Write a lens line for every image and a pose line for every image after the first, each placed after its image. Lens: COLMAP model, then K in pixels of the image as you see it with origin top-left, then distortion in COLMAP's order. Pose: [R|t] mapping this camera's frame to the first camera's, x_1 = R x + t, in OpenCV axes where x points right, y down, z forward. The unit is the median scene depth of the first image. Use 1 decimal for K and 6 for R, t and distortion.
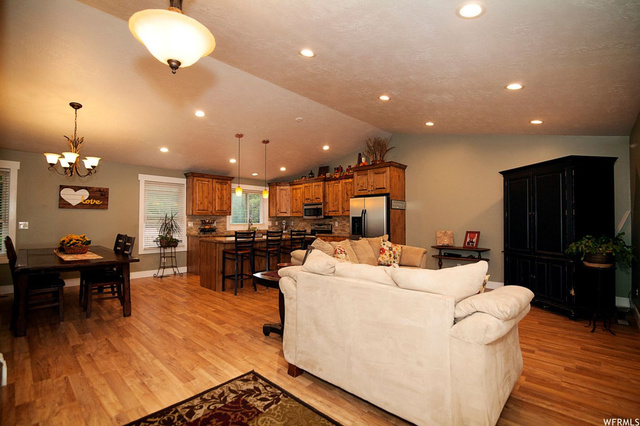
lens RADIAL K [[294.7, 0, 320.0], [0, 294.7, 213.0], [0, 0, 1]] dist [-0.020338, 0.000522]
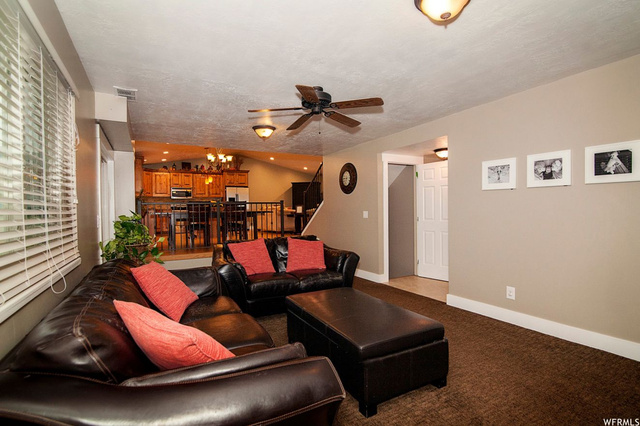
lens RADIAL K [[302.5, 0, 320.0], [0, 302.5, 213.0], [0, 0, 1]] dist [-0.001084, -0.000144]
pose [[0.290951, -0.012640, 0.956655, -1.481570], [-0.010404, 0.999812, 0.016374, 0.069843], [-0.956681, -0.014717, 0.290765, -0.068952]]
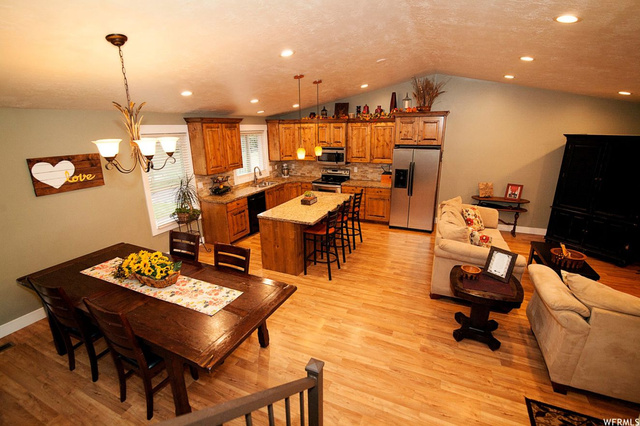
lens RADIAL K [[294.7, 0, 320.0], [0, 294.7, 213.0], [0, 0, 1]] dist [-0.020338, 0.000522]
pose [[0.946133, -0.101139, 0.307576, -0.421533], [0.002482, 0.952198, 0.305471, -0.140151], [-0.323769, -0.288253, 0.901157, 0.187278]]
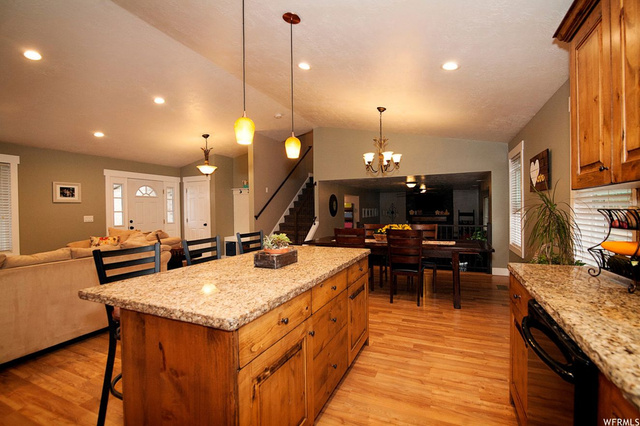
lens RADIAL K [[294.7, 0, 320.0], [0, 294.7, 213.0], [0, 0, 1]] dist [-0.020338, 0.000522]
pose [[-0.942251, 0.016912, -0.334481, -0.140788], [0.021922, 0.999697, -0.011210, 0.024537], [0.334190, -0.017895, -0.942336, 1.220753]]
